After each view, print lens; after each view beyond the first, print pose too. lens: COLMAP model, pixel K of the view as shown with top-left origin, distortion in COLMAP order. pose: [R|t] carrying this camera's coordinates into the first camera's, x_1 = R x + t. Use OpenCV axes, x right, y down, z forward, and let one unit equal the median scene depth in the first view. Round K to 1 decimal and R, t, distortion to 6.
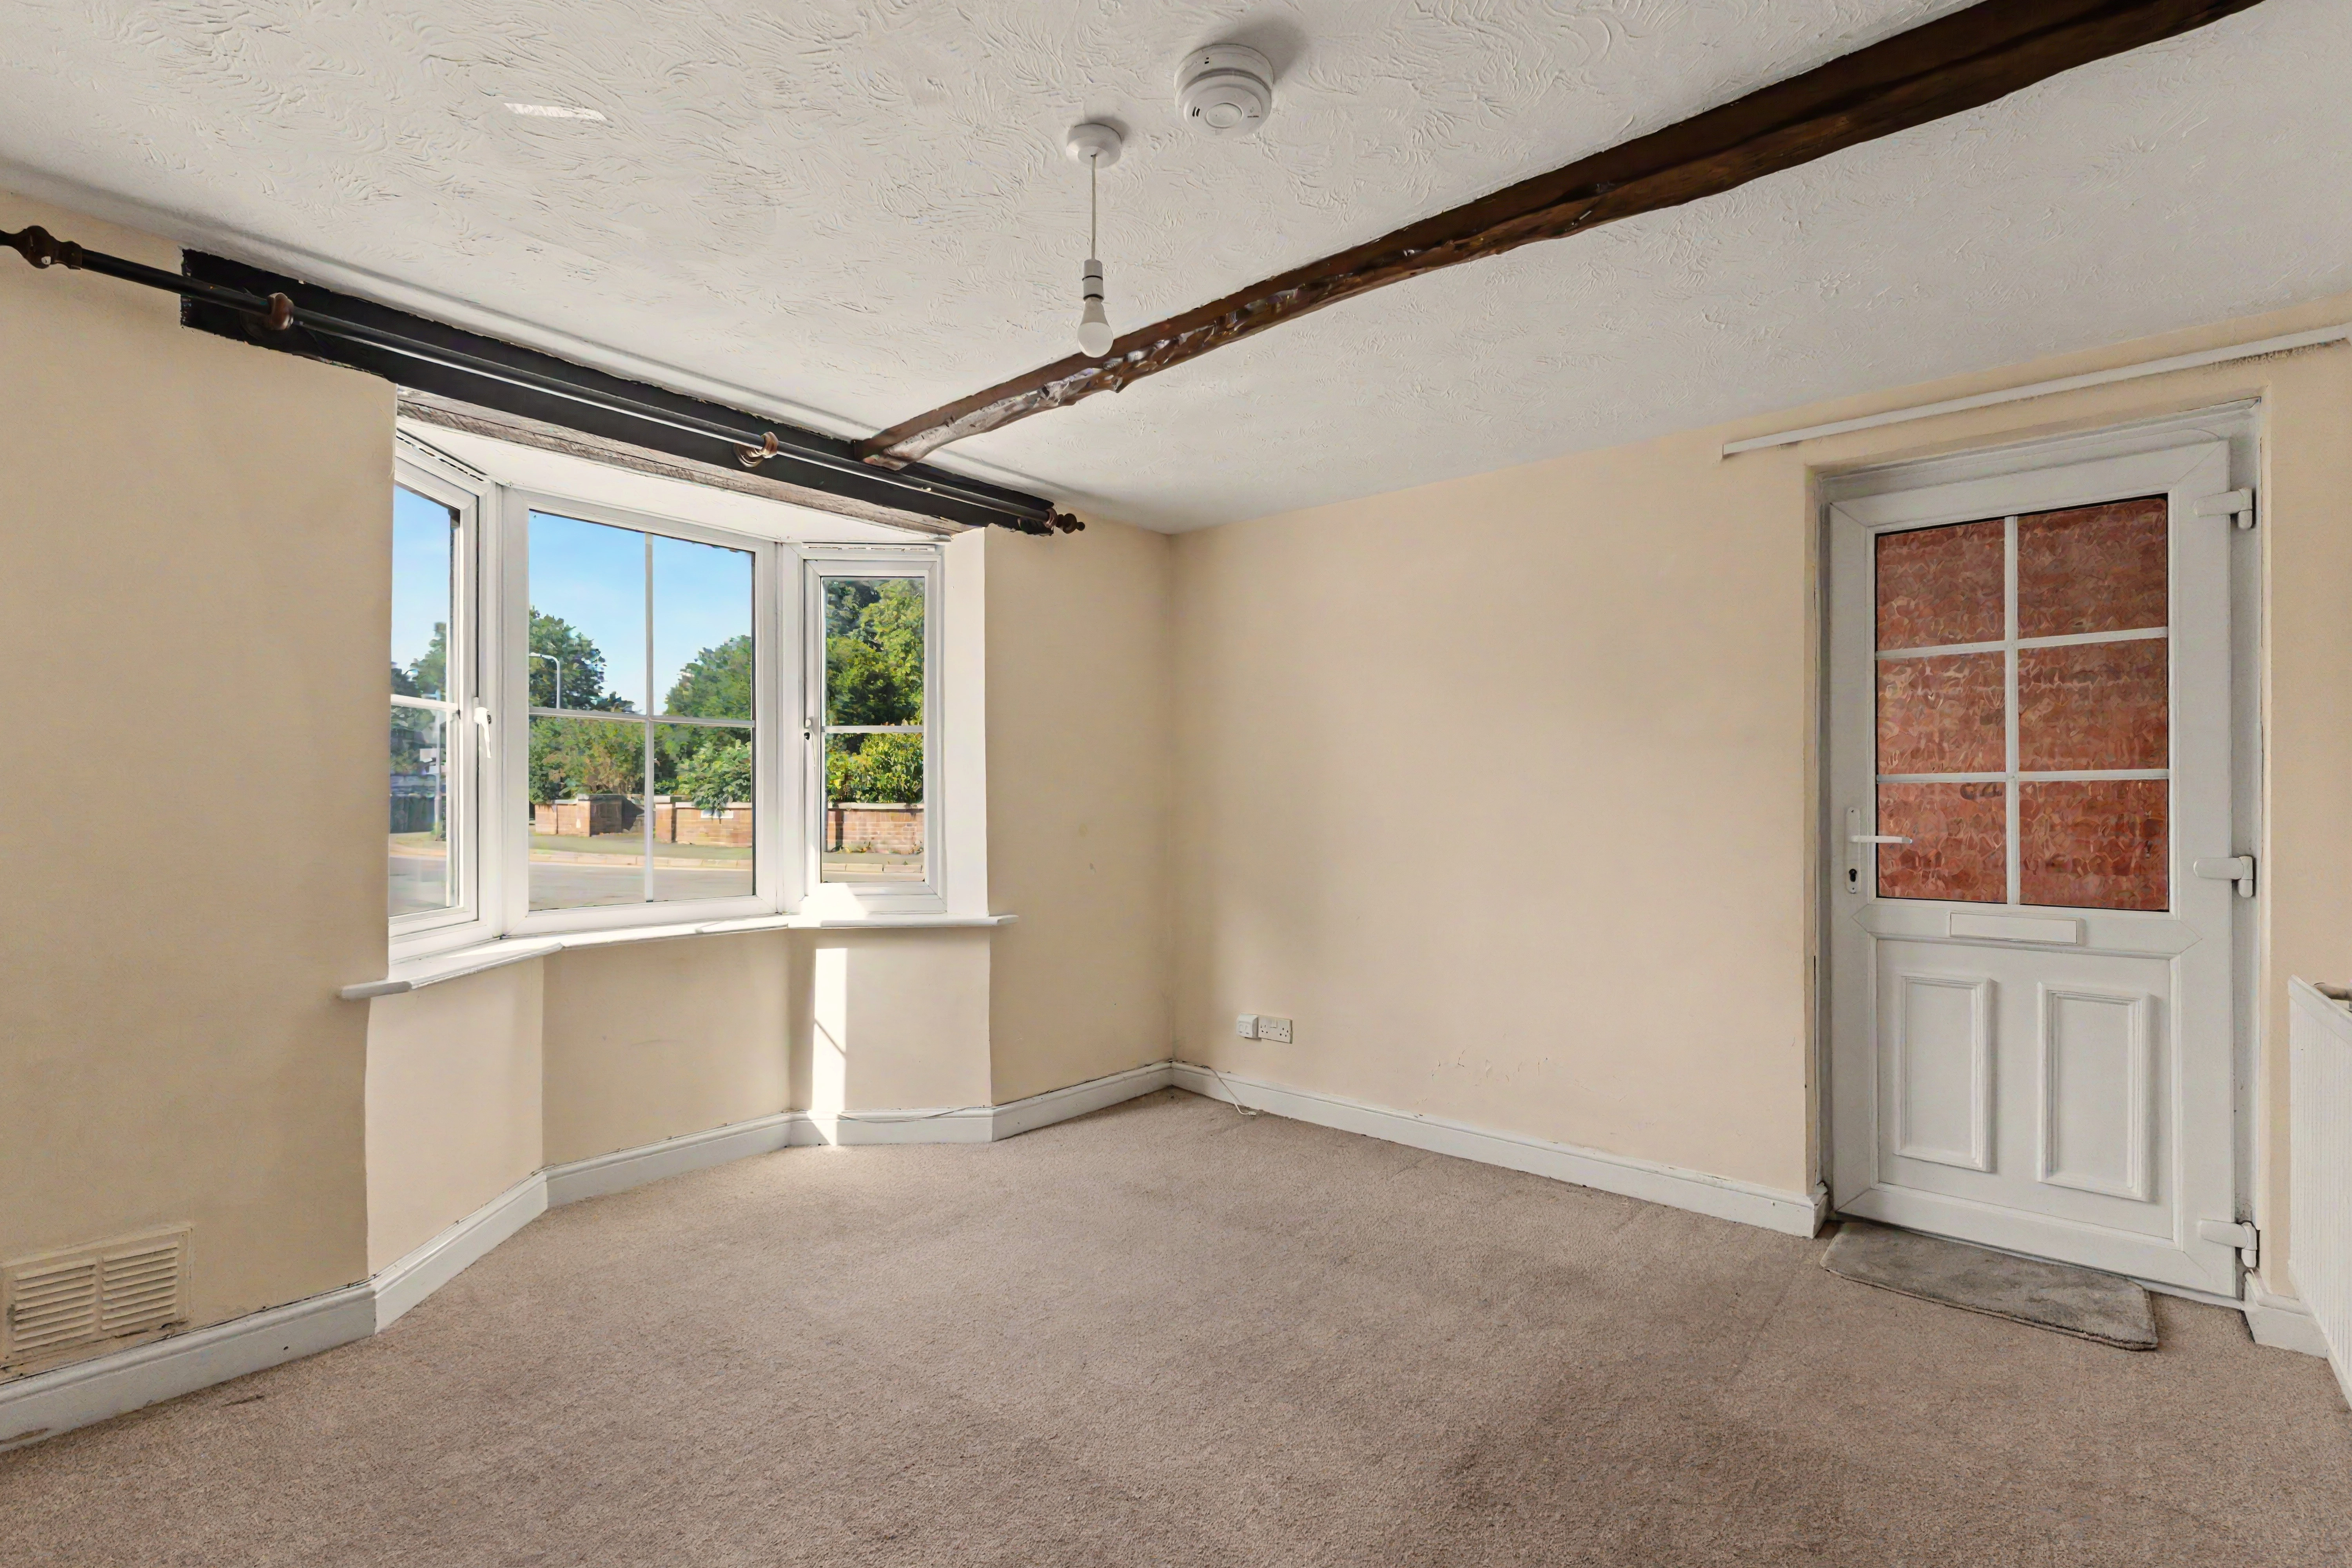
lens RADIAL K [[1049.9, 0, 1177.2], [0, 1049.9, 814.8], [0, 0, 1]] dist [0.001531, 0.000544]
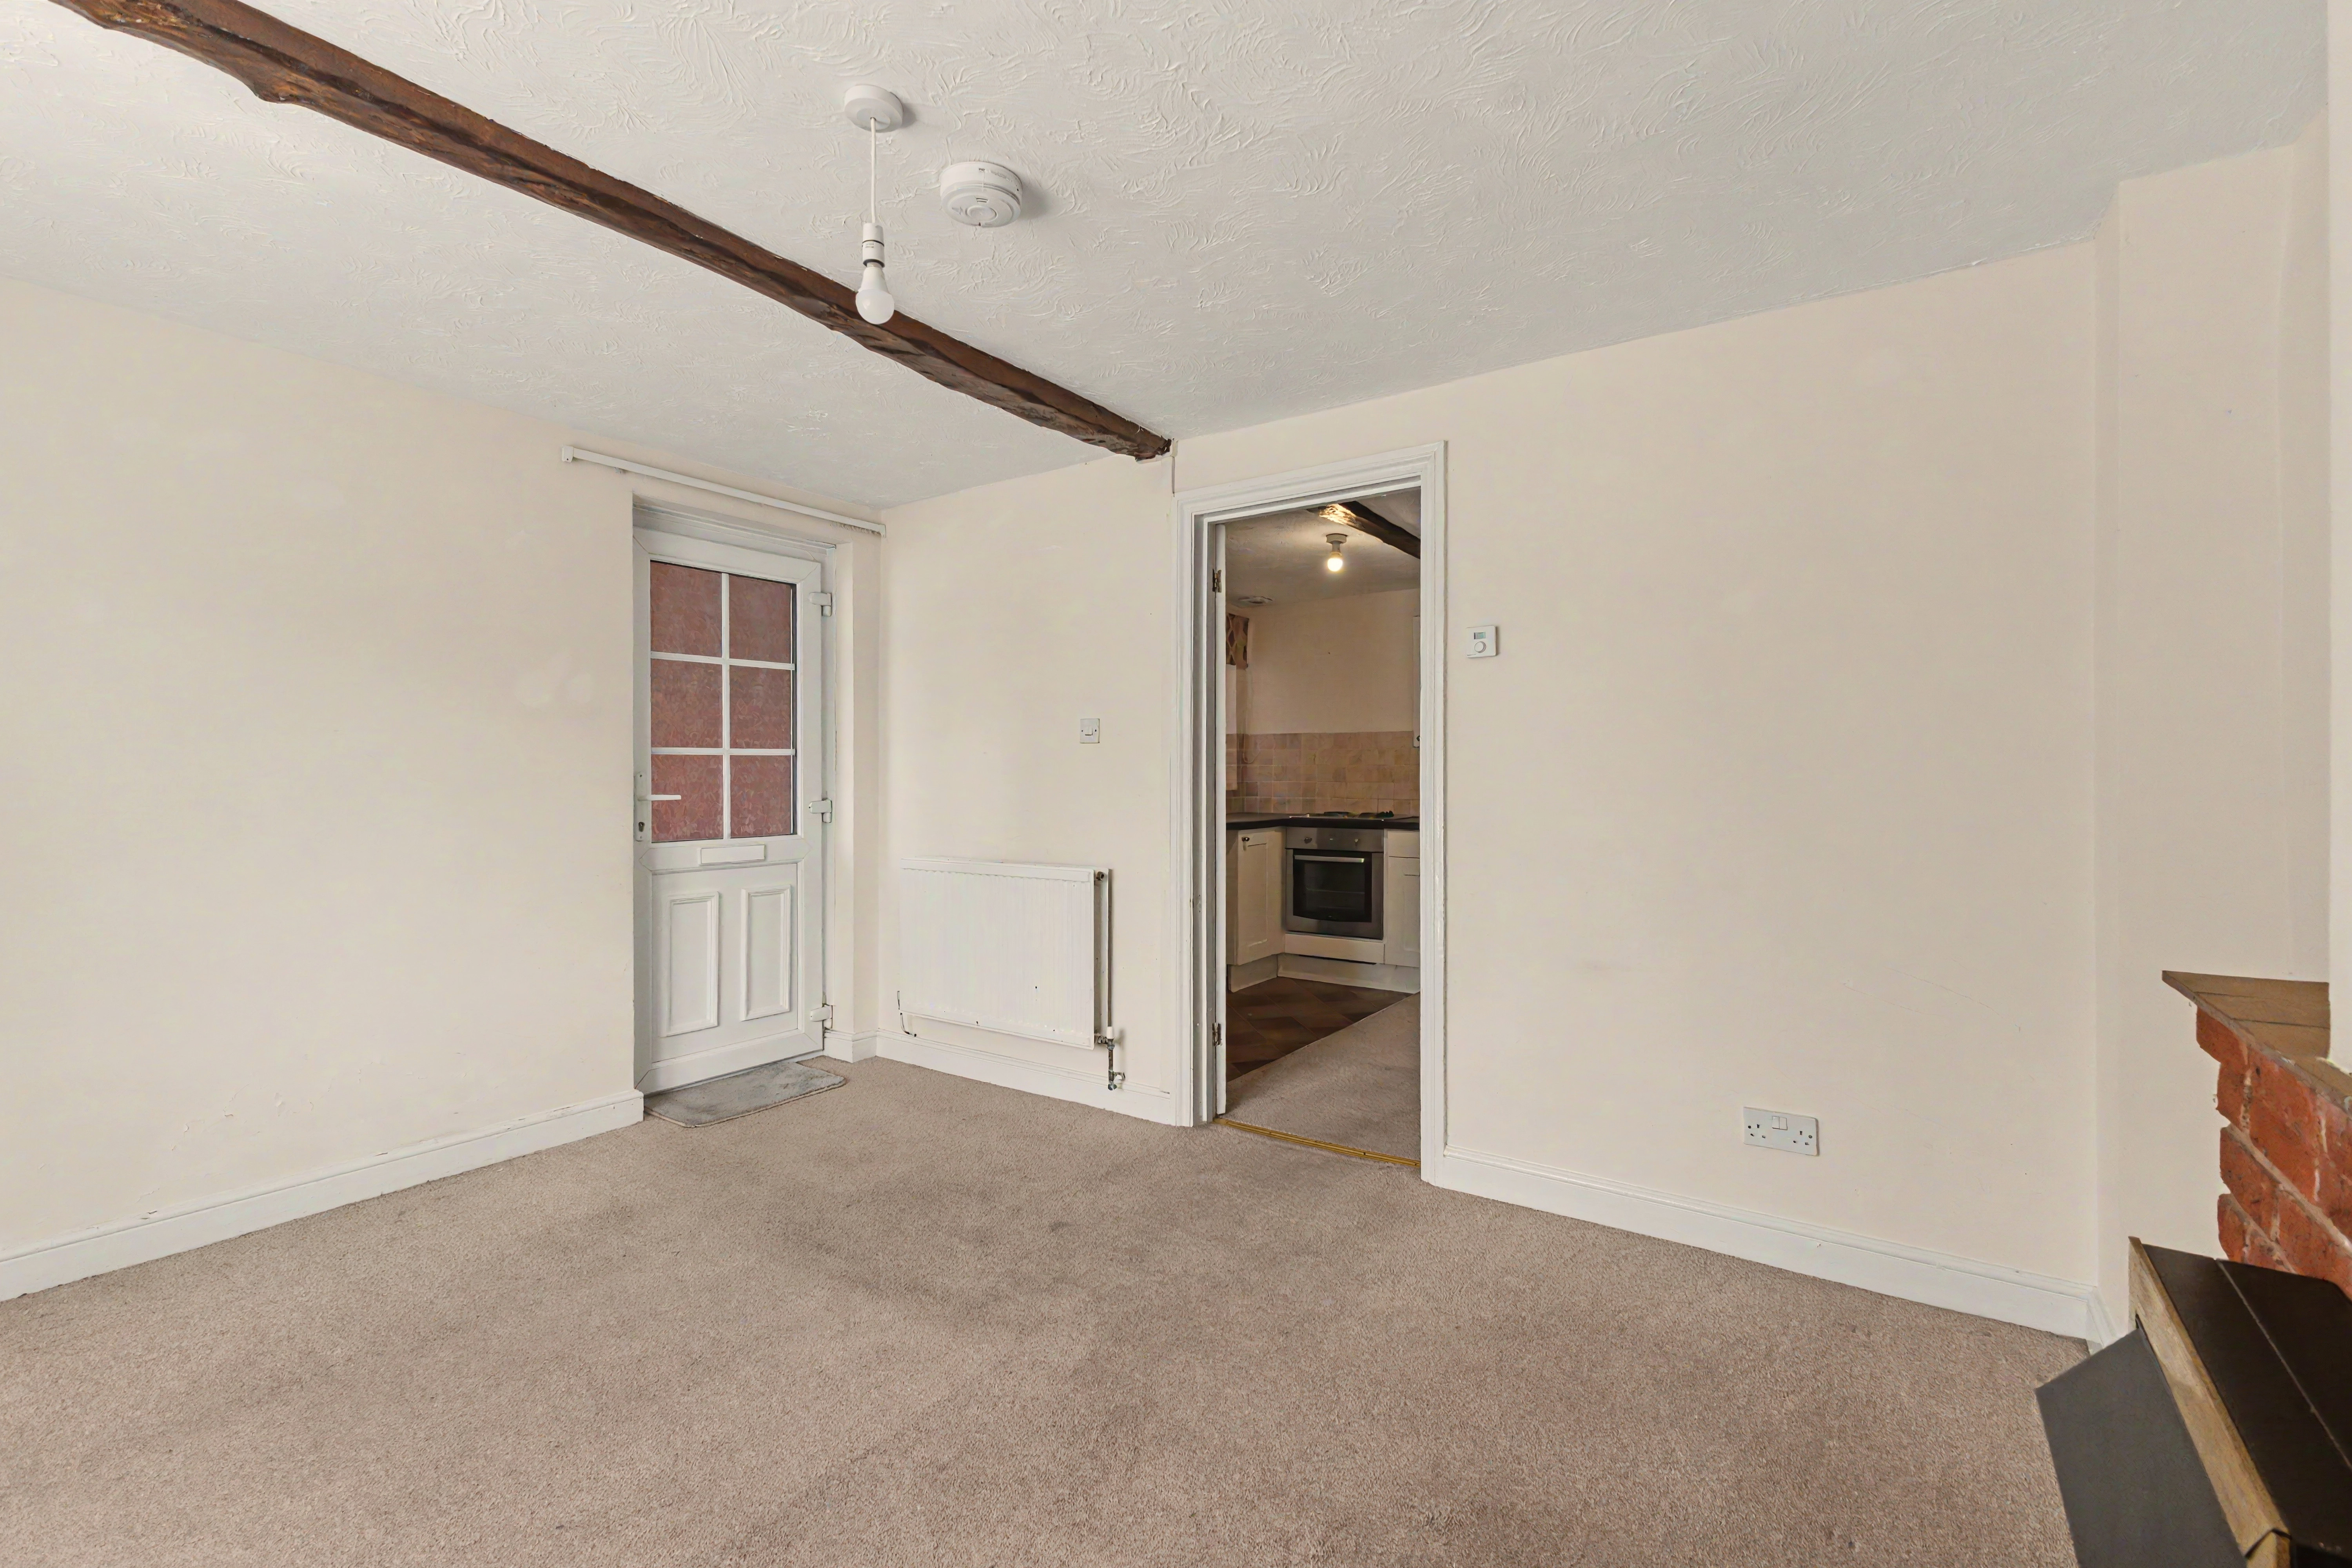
lens RADIAL K [[1029.5, 0, 1184.9], [0, 1029.5, 771.4], [0, 0, 1]] dist [0.002723, 0.000137]
pose [[-0.109723, -0.003779, 0.993955, -0.707227], [0.003202, 0.999986, 0.004155, -0.012355], [-0.993957, 0.003639, -0.109709, 0.523025]]
